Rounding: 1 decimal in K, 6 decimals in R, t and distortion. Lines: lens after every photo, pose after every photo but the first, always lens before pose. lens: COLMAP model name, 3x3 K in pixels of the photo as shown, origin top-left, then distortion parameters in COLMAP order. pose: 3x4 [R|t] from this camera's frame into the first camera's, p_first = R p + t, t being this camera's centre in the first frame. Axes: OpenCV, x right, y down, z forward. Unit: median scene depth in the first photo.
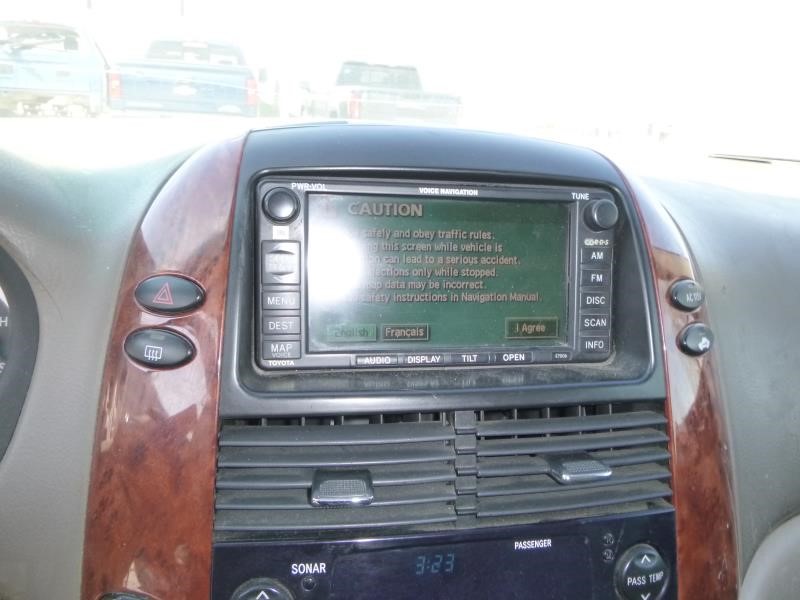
lens RADIAL K [[580.6, 0, 396.5], [0, 580.6, 299.5], [0, 0, 1]] dist [0.007459, -0.003509]
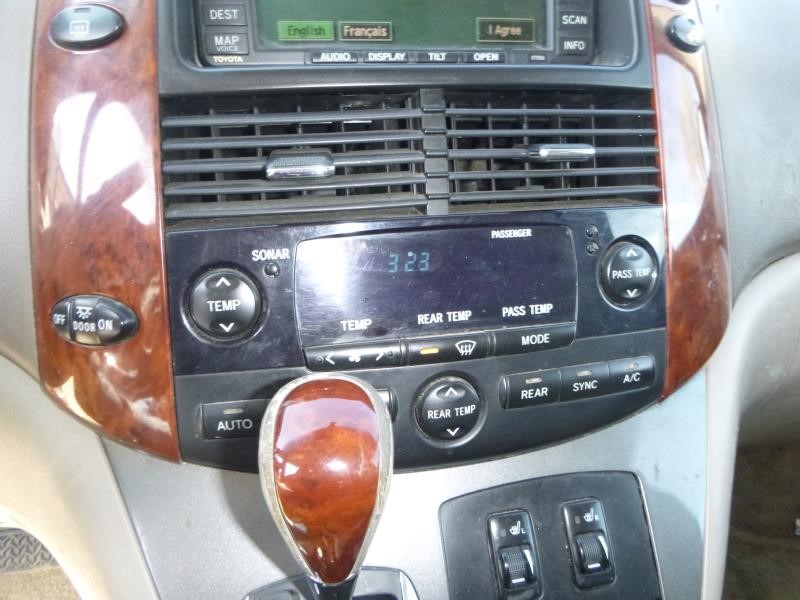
lens RADIAL K [[580.6, 0, 403.0], [0, 580.6, 300.4], [0, 0, 1]] dist [0.007459, -0.003509]
pose [[0.998276, -0.058198, 0.007575, 0.042418], [0.057060, 0.992652, 0.106704, 0.380967], [-0.013729, -0.106088, 0.994262, 0.051787]]
